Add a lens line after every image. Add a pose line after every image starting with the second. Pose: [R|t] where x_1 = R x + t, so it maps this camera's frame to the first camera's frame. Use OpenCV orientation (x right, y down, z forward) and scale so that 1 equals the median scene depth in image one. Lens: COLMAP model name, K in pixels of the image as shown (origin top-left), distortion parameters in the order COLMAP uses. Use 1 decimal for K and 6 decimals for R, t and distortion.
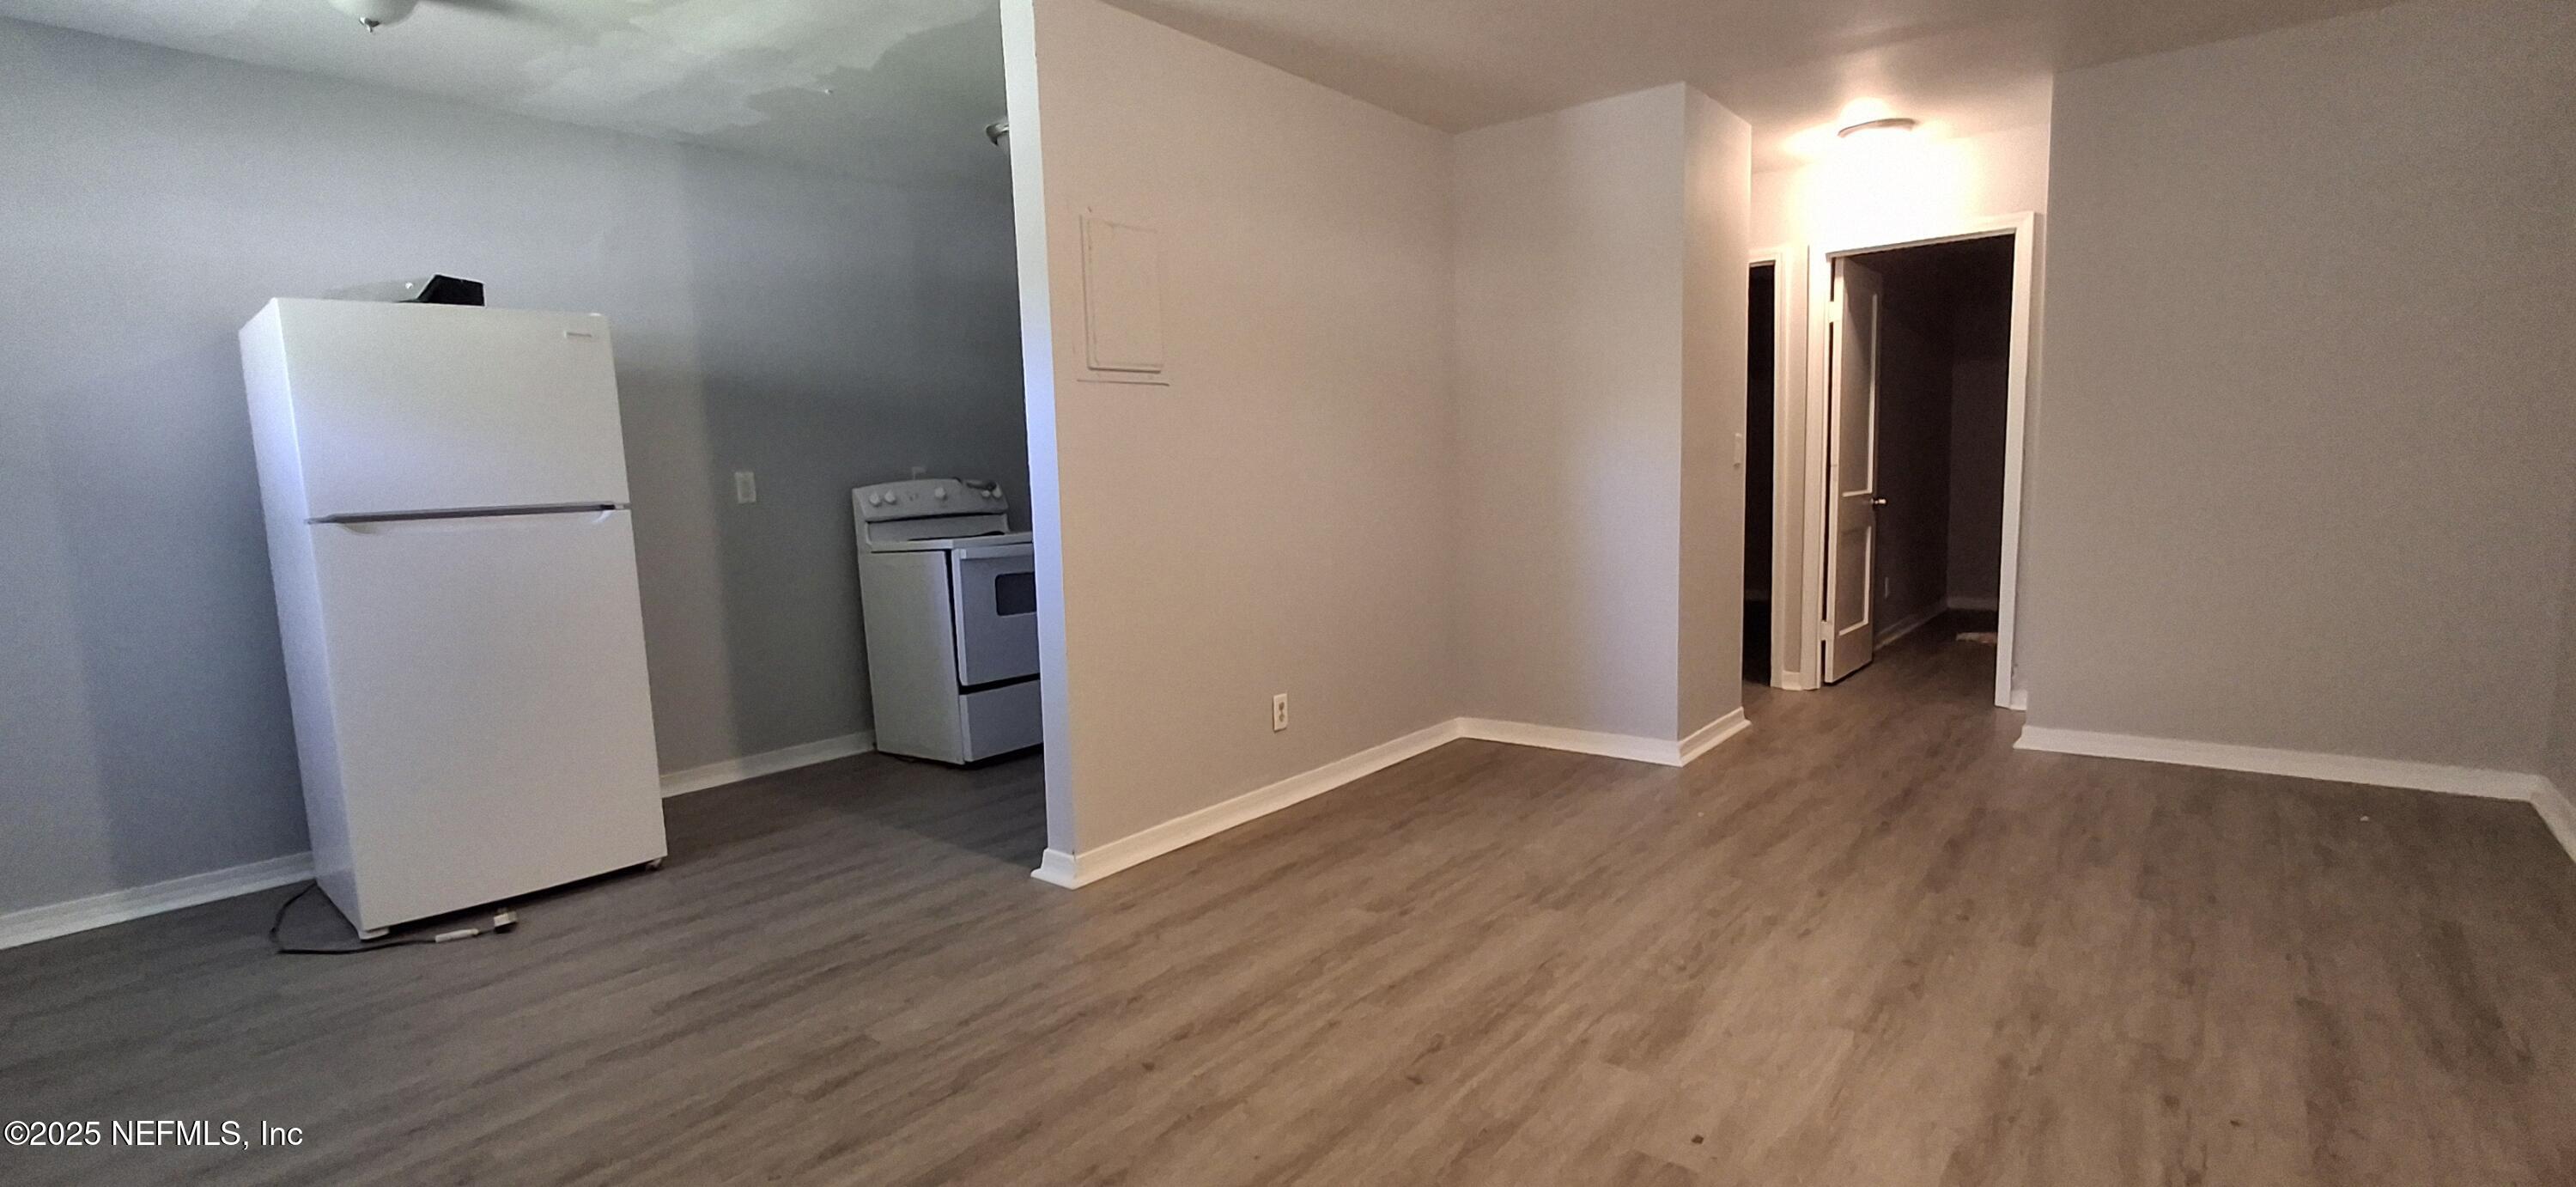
lens RADIAL K [[1186.4, 0, 1283.8], [0, 1186.4, 613.2], [0, 0, 1]] dist [0.000224, 0.001106]
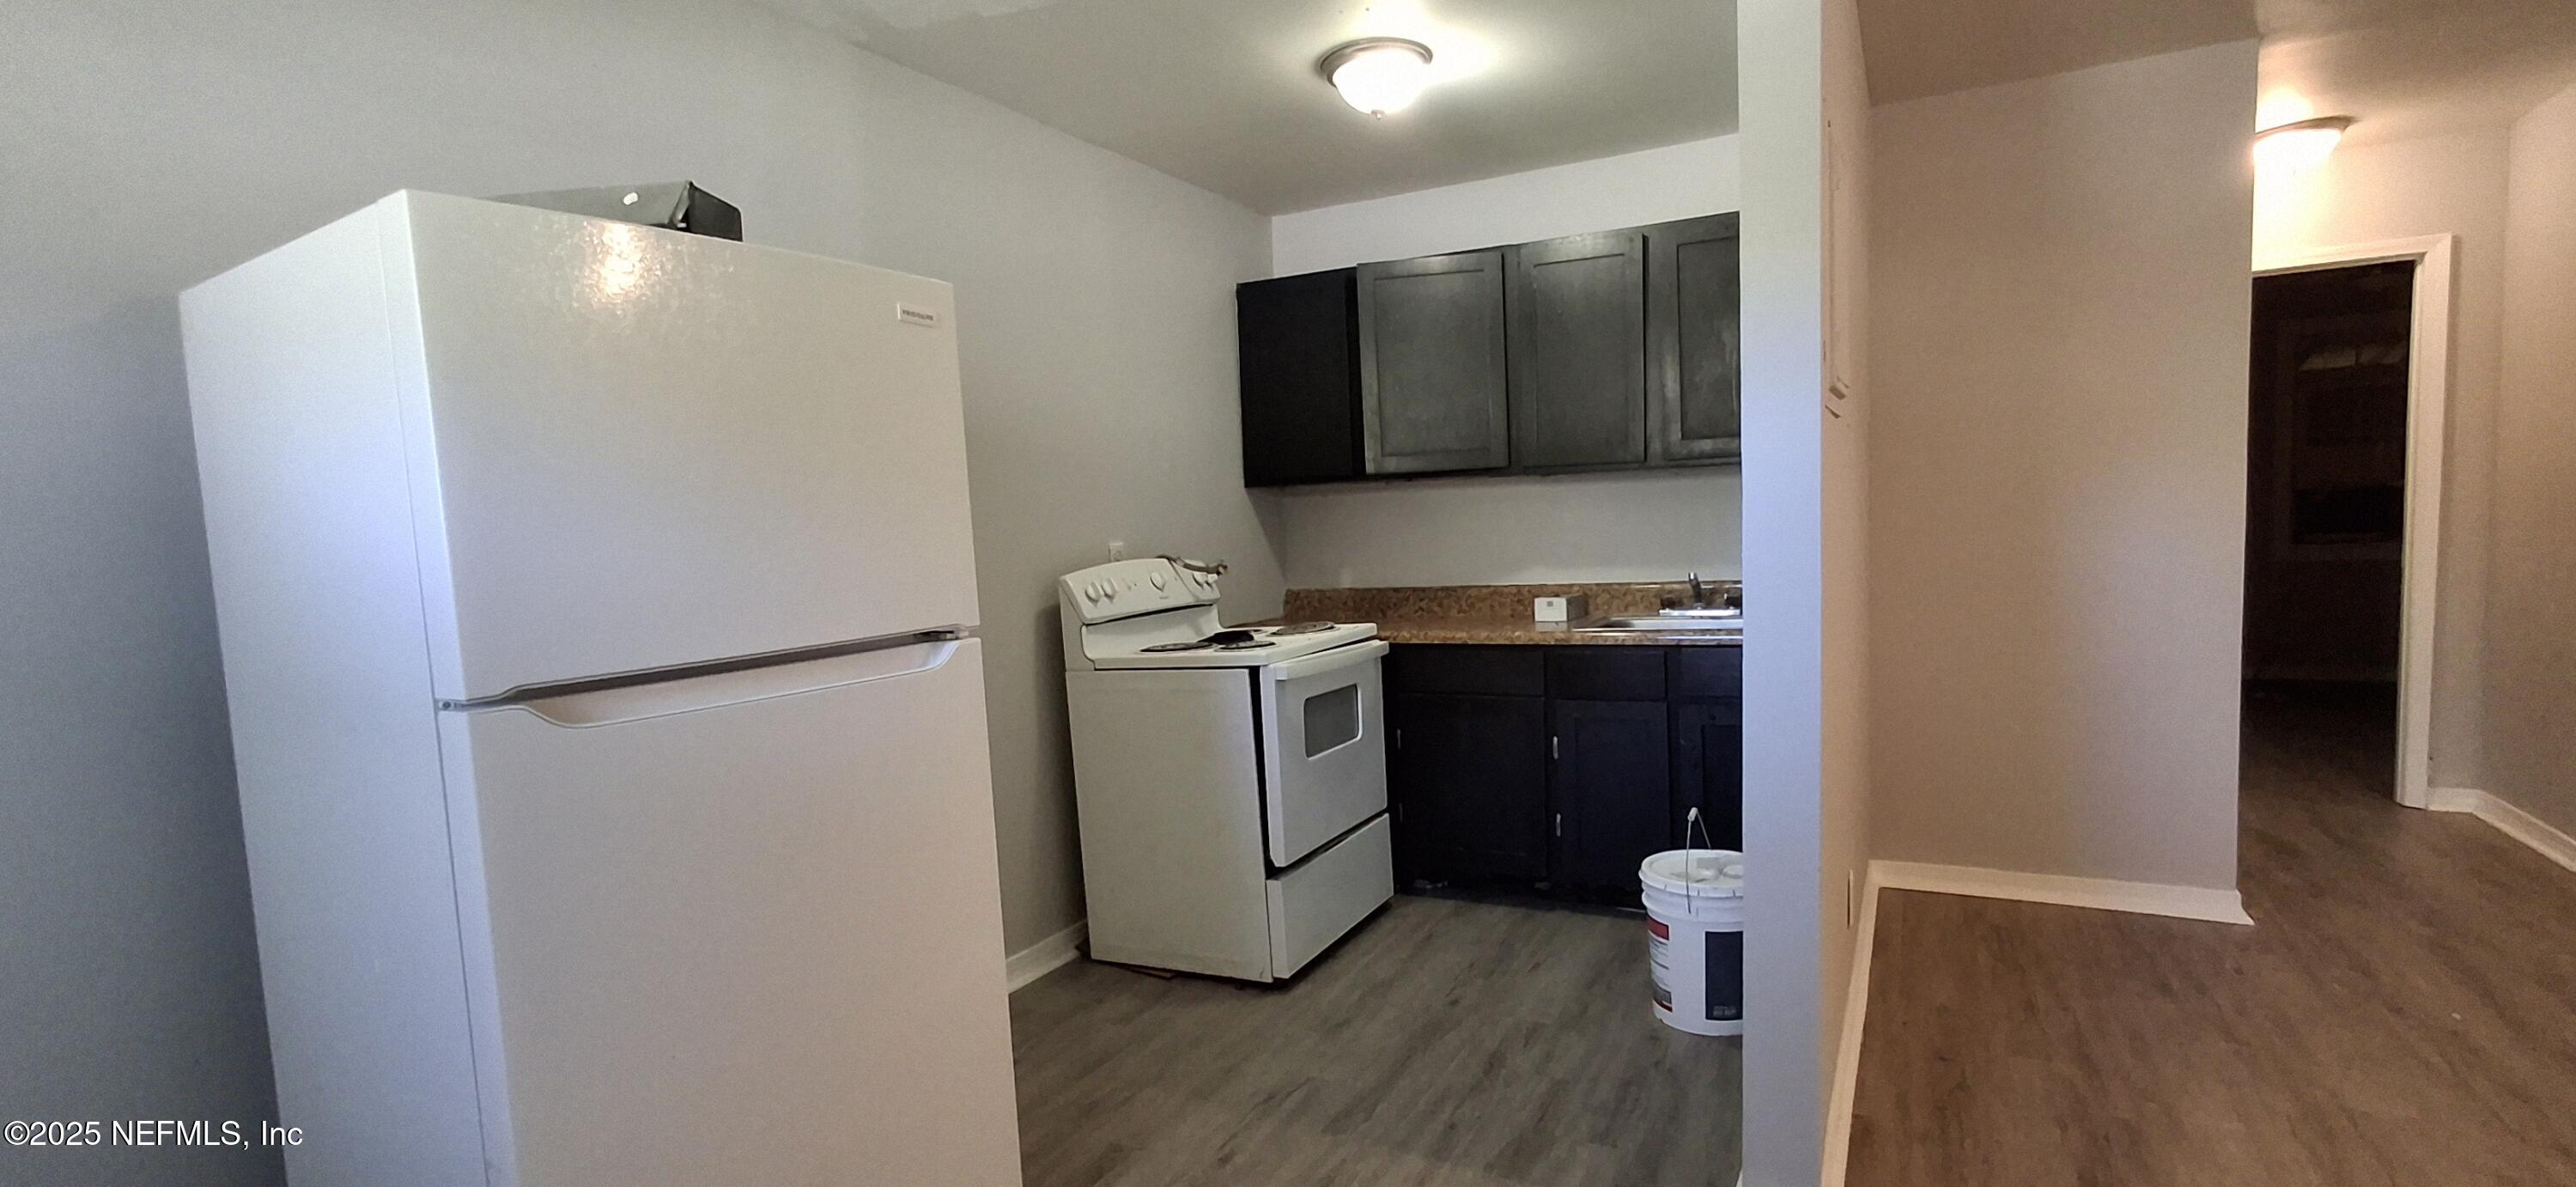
lens RADIAL K [[1186.4, 0, 1283.8], [0, 1186.4, 613.2], [0, 0, 1]] dist [0.000224, 0.001106]
pose [[0.983806, -0.023040, 0.177748, -0.543023], [0.031624, 0.998459, -0.045612, -0.073447], [-0.176423, 0.050494, 0.983018, 0.466209]]
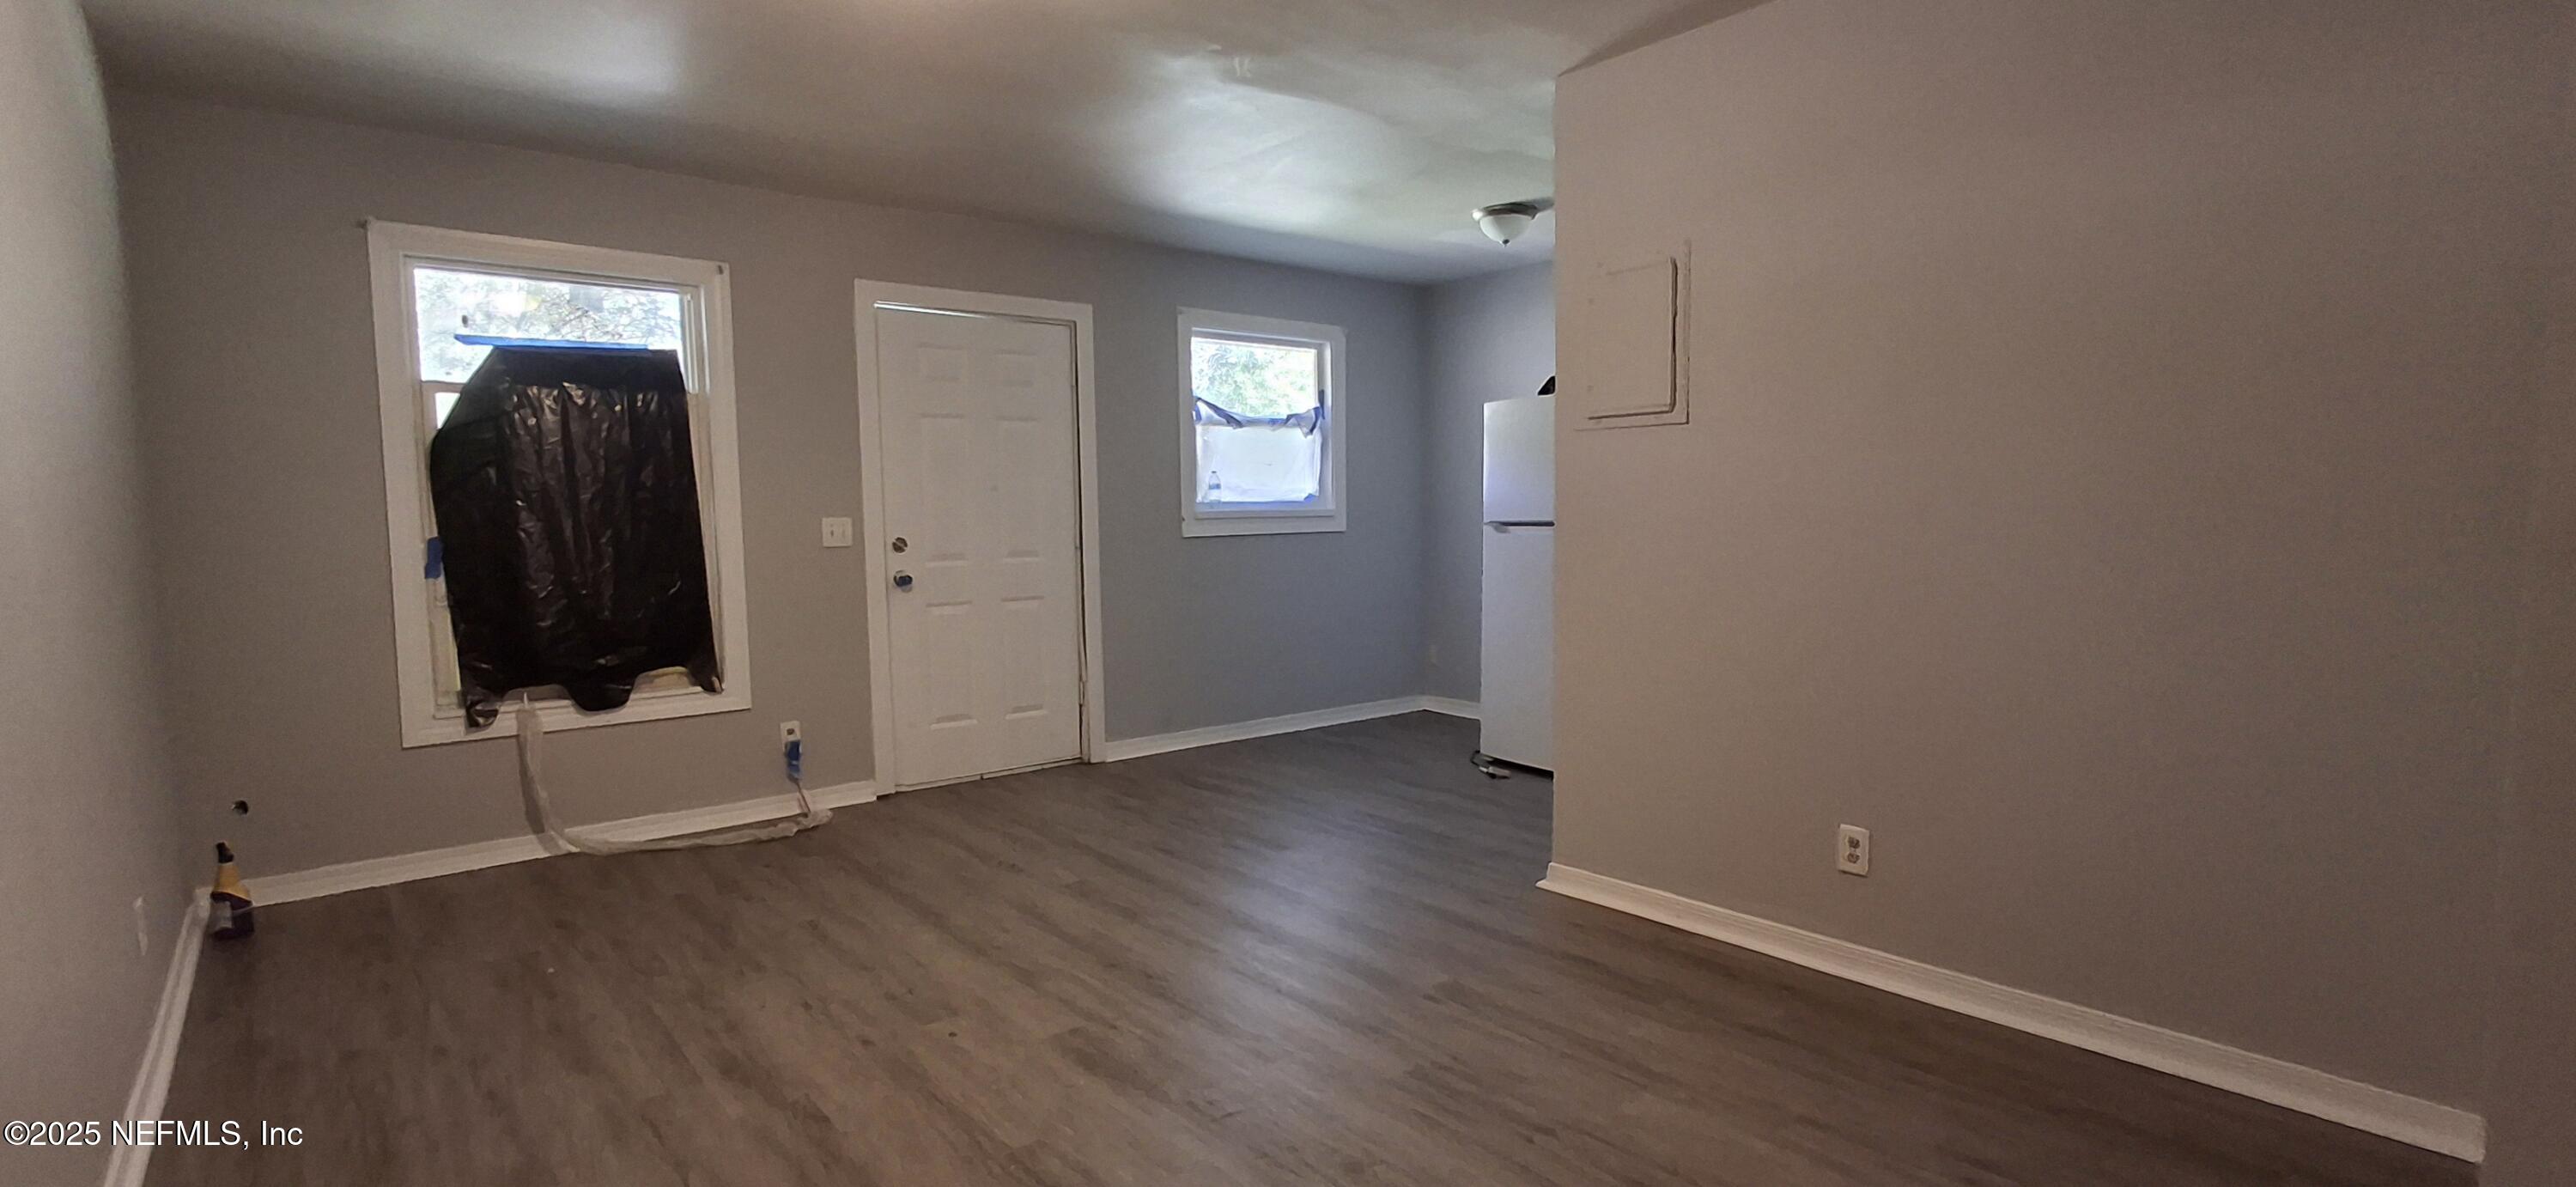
lens RADIAL K [[1186.4, 0, 1283.8], [0, 1186.4, 613.2], [0, 0, 1]] dist [0.000224, 0.001106]
pose [[-0.201287, 0.126919, -0.971275, 0.938397], [-0.097204, 0.984088, 0.148737, -0.167191], [0.974697, 0.124351, -0.185747, 0.955527]]
